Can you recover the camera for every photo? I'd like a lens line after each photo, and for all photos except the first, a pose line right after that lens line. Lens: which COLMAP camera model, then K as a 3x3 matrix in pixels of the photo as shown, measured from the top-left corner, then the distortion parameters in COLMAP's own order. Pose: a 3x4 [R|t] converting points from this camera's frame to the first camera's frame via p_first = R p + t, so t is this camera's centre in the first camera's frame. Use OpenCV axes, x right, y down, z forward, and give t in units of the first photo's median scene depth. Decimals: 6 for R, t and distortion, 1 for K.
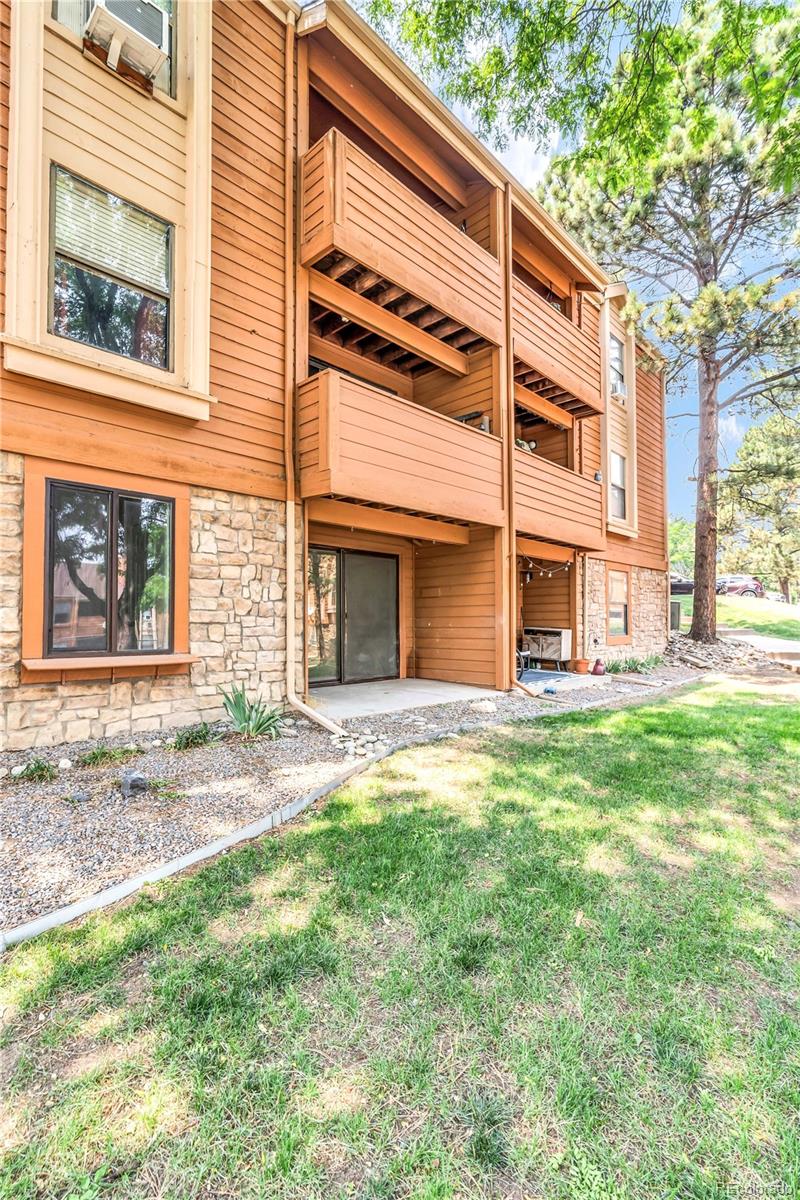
lens RADIAL K [[551.5, 0, 399.6], [0, 551.5, 606.2], [0, 0, 1]] dist [-0.000971, -0.000216]
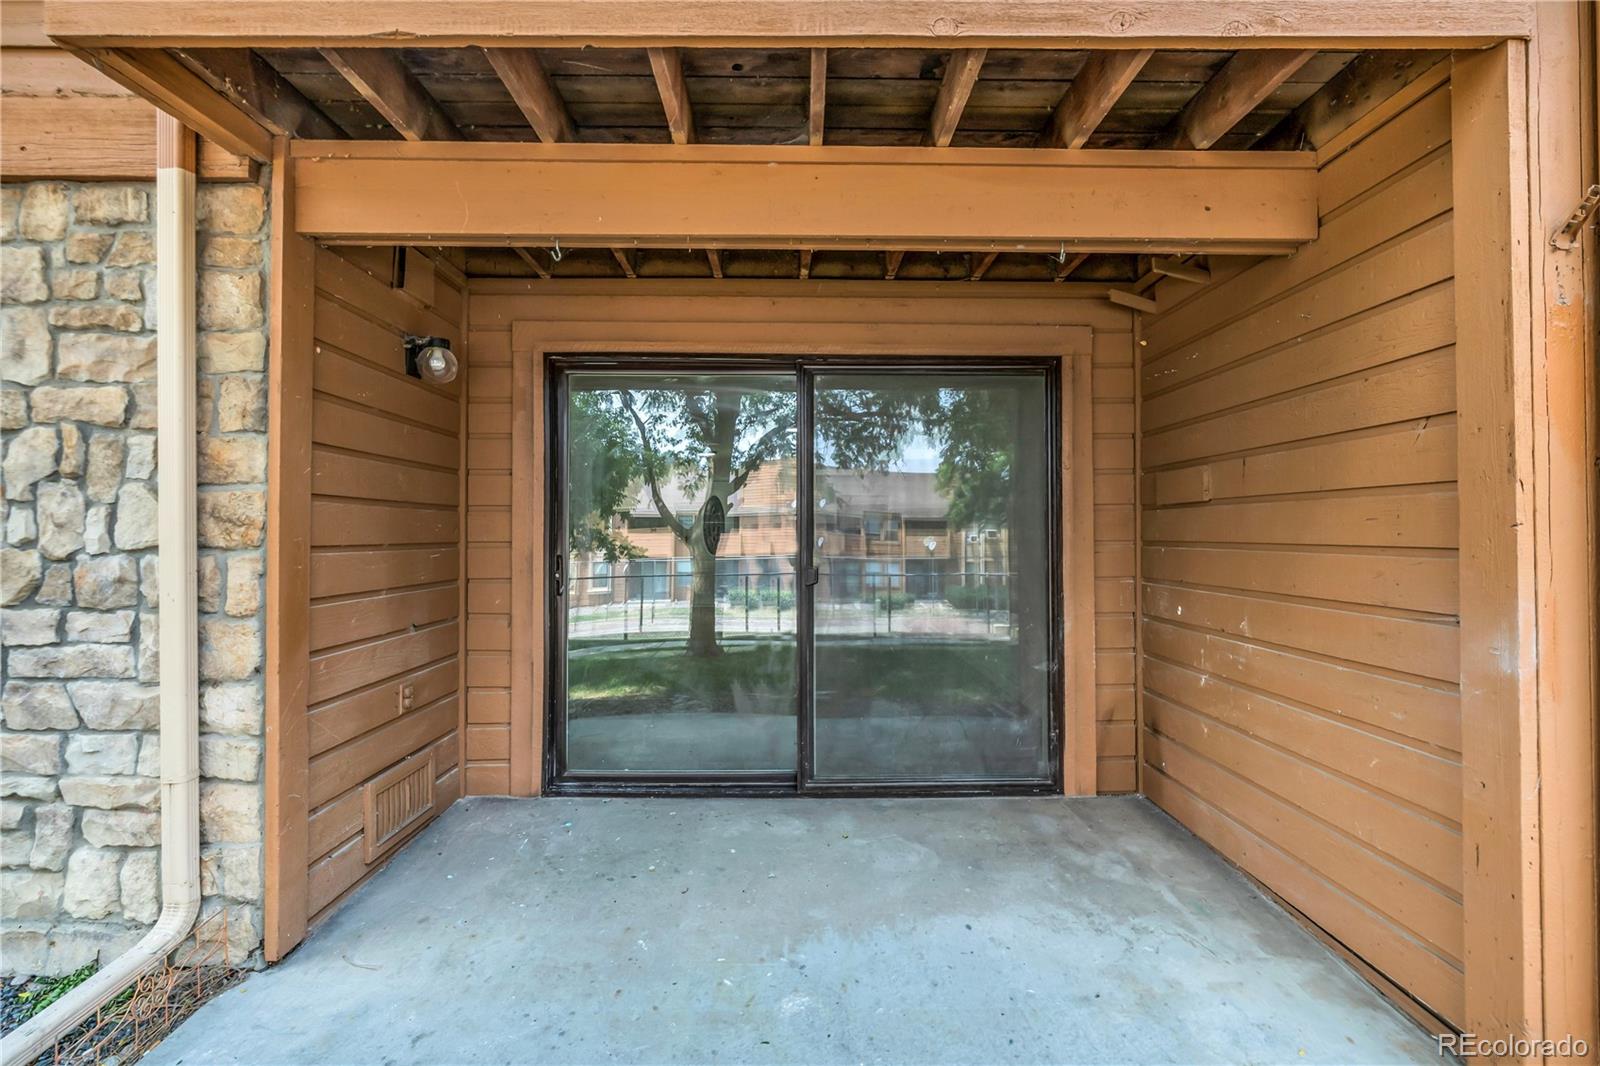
lens RADIAL K [[735.4, 0, 799.5], [0, 735.4, 526.8], [0, 0, 1]] dist [-0.000971, -0.000216]
pose [[0.703982, -0.001180, -0.710216, 0.265852], [0.016927, 0.999742, 0.015117, -0.022307], [0.710016, -0.022664, 0.703821, 0.988143]]
